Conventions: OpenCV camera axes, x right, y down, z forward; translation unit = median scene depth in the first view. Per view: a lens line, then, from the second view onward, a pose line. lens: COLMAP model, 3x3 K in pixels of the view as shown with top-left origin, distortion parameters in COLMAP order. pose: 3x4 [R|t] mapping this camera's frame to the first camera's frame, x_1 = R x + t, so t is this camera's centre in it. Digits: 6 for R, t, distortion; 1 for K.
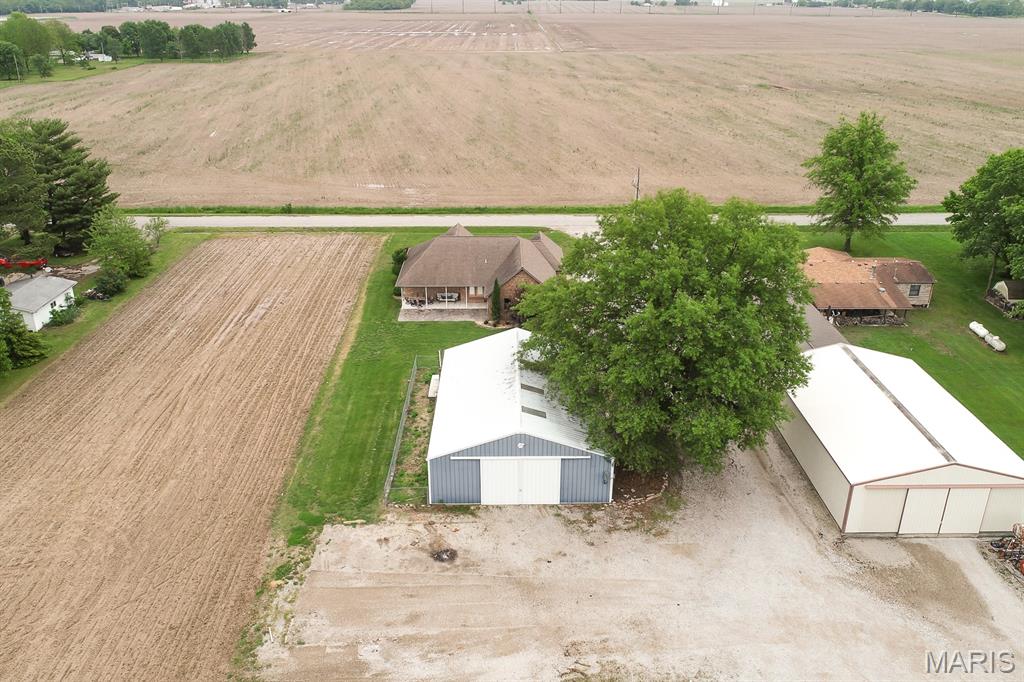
lens RADIAL K [[808.7, 0, 512.0], [0, 808.7, 341.0], [0, 0, 1]] dist [-0.003444, -0.004666]
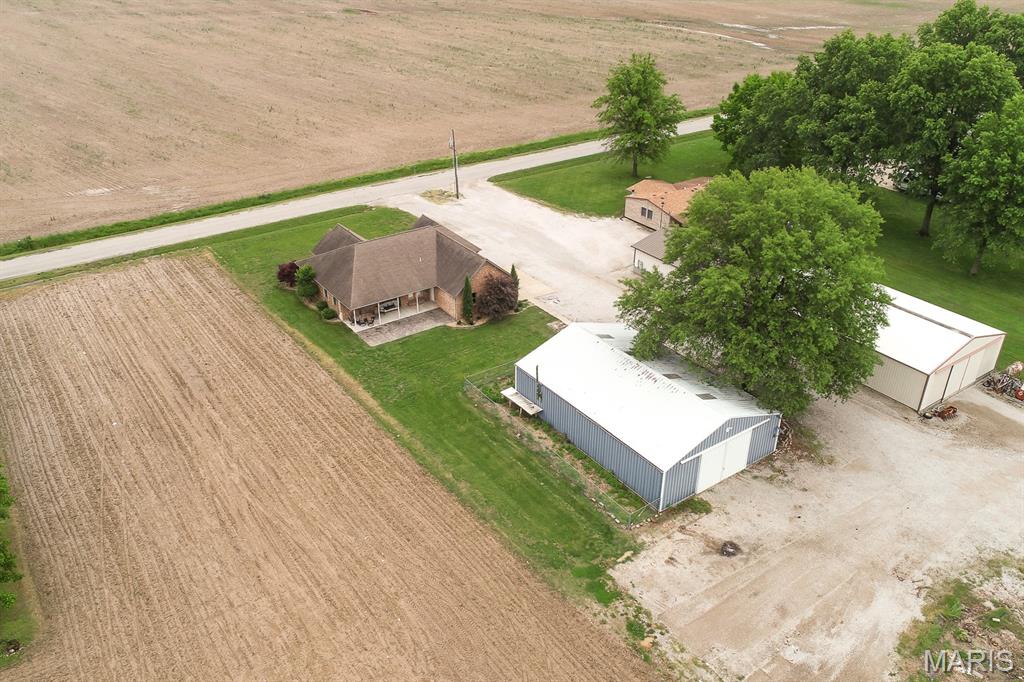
lens RADIAL K [[808.7, 0, 512.0], [0, 808.7, 341.0], [0, 0, 1]] dist [-0.003444, -0.004666]
pose [[0.823523, -0.275166, 0.496078, -0.716258], [0.224652, 0.961178, 0.160211, -0.219495], [-0.520904, -0.020493, 0.853369, 0.218981]]
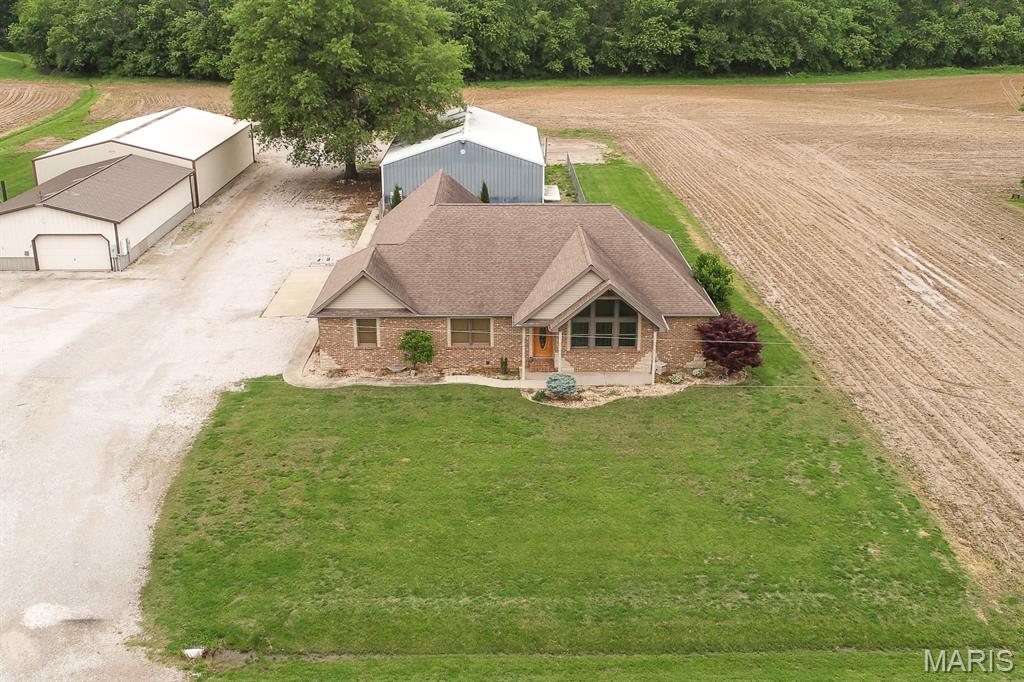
lens RADIAL K [[998.4, 0, 513.1], [0, 998.4, 298.1], [0, 0, 1]] dist [-0.000530, -0.005579]
pose [[-0.999989, -0.001188, -0.004613, -0.054723], [-0.003954, 0.747170, 0.664621, -0.775262], [0.002657, 0.664632, -0.747166, 2.437128]]
